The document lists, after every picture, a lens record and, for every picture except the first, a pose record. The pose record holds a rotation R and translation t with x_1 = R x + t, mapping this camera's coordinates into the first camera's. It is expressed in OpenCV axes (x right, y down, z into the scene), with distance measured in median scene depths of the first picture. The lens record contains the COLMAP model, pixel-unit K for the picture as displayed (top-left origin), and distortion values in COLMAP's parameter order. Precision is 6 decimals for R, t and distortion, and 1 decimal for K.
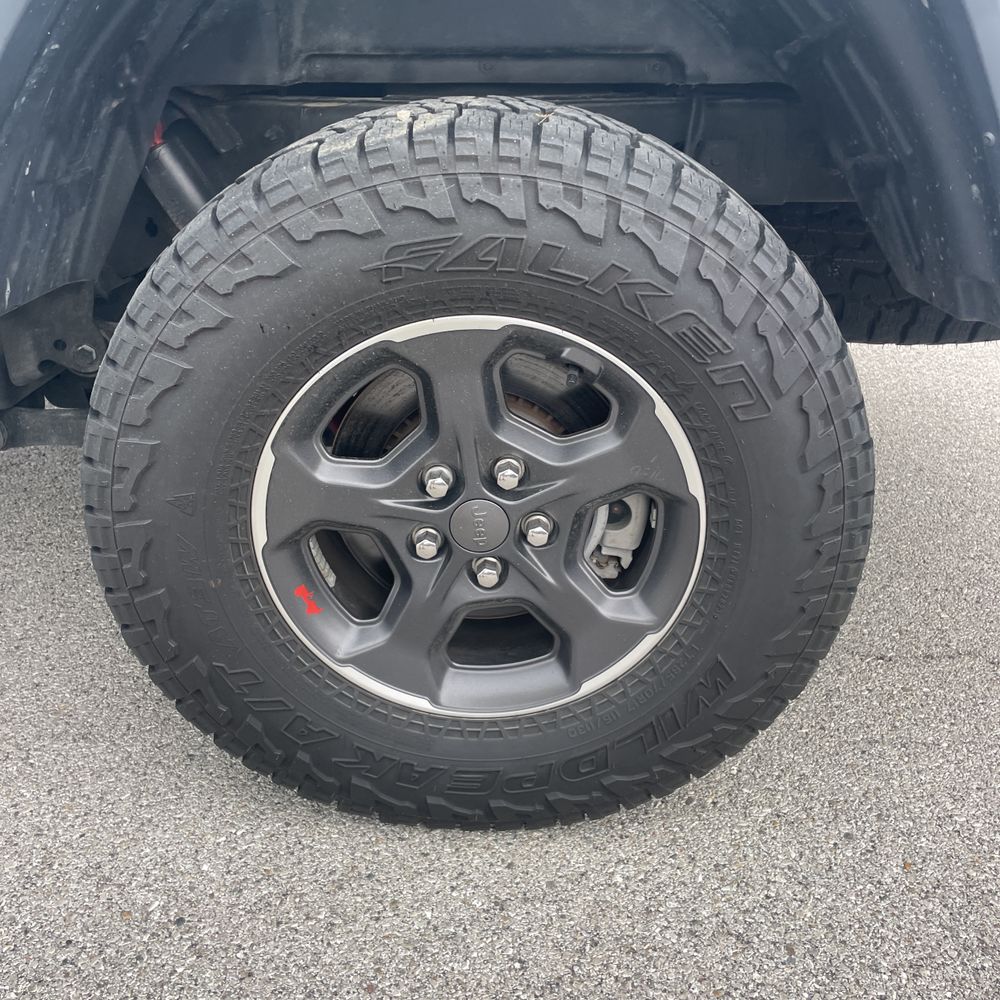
lens RADIAL K [[1021.1, 0, 509.7], [0, 1021.1, 494.2], [0, 0, 1]] dist [0.041490, 0.000000]
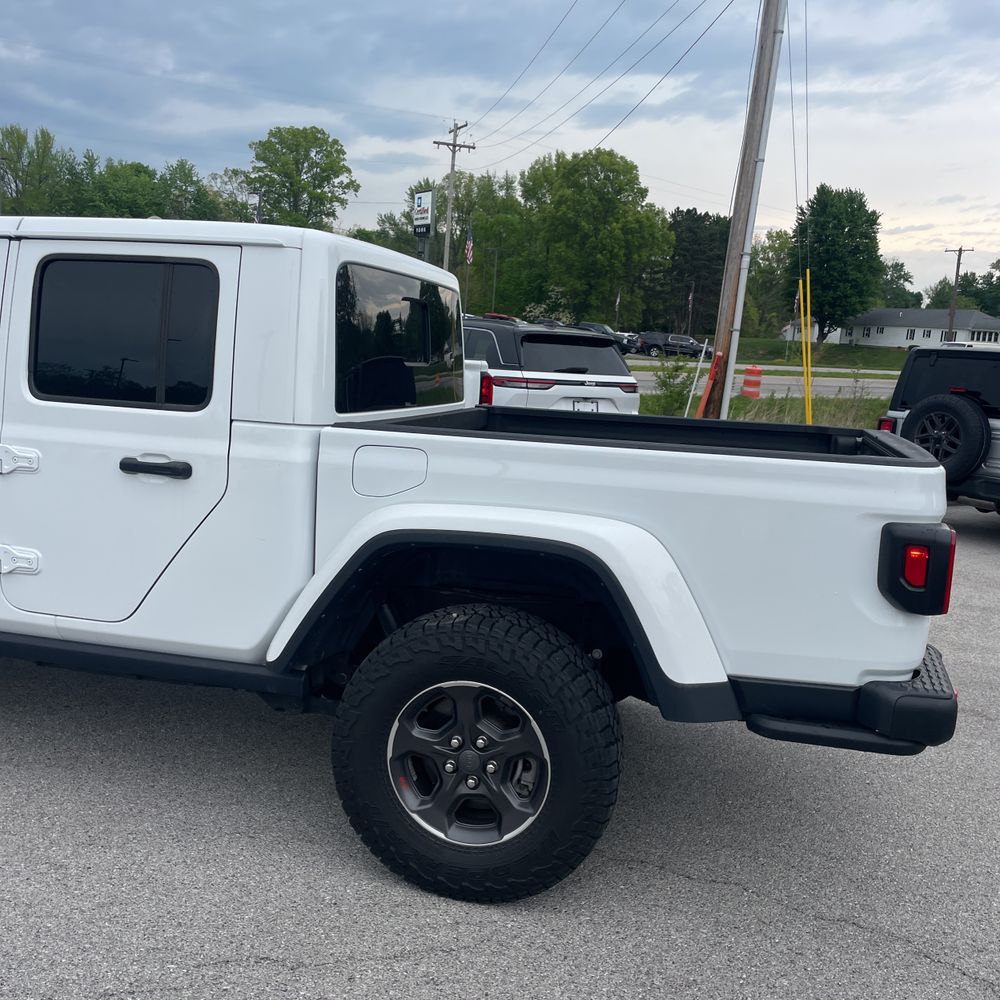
lens RADIAL K [[1021.1, 0, 494.6], [0, 1021.1, 501.8], [0, 0, 1]] dist [0.041490, 0.000000]
pose [[0.966733, 0.073563, -0.244981, 0.650589], [-0.146514, 0.944321, -0.294605, 0.172529], [0.209669, 0.320698, 0.923684, -1.687296]]
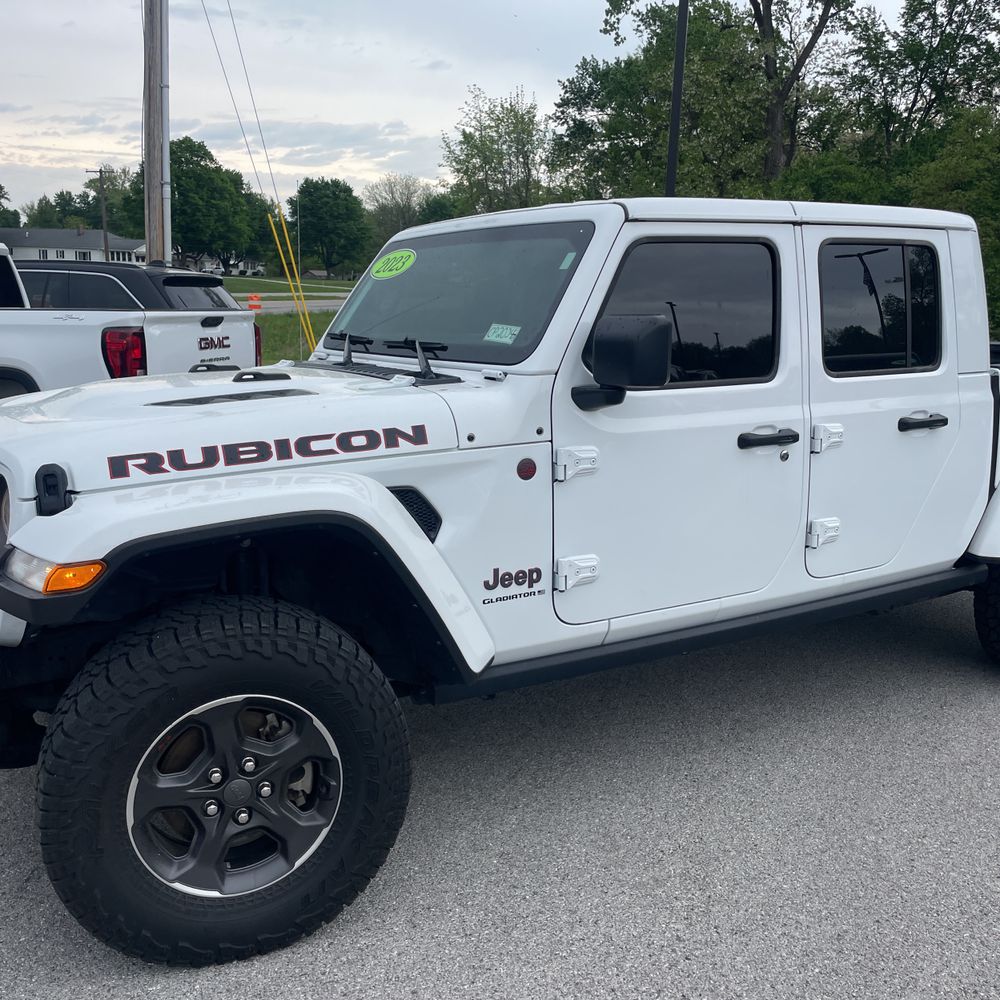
lens RADIAL K [[1021.1, 0, 500.7], [0, 1021.1, 483.7], [0, 0, 1]] dist [0.041490, 0.000000]
pose [[0.844787, -0.107609, 0.524171, -3.991868], [0.243639, 0.949494, -0.197740, -0.110756], [-0.476419, 0.294757, 0.828338, -1.328896]]
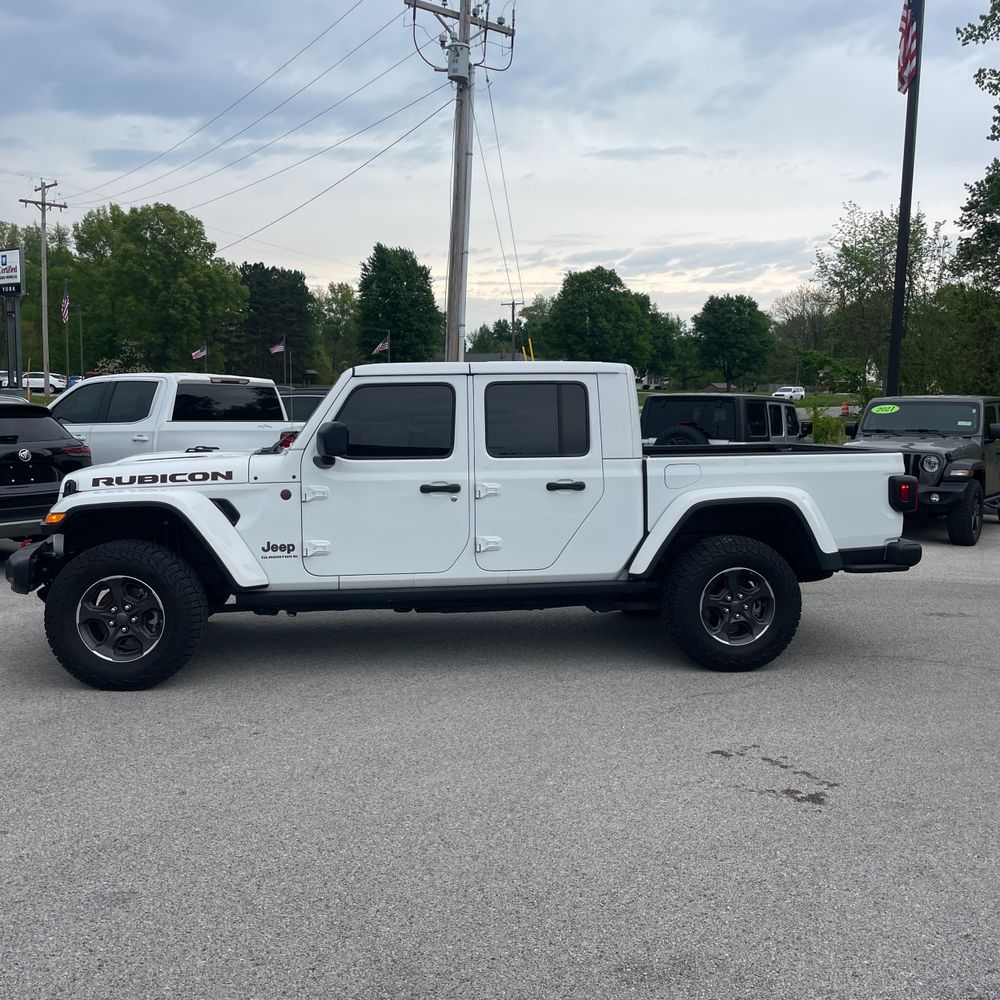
lens RADIAL K [[1021.1, 0, 494.6], [0, 1021.1, 478.4], [0, 0, 1]] dist [0.041490, 0.000000]
pose [[0.986606, -0.029303, 0.160468, -2.322165], [0.087737, 0.924645, -0.370586, 1.412676], [-0.137517, 0.379701, 0.914831, -4.434481]]
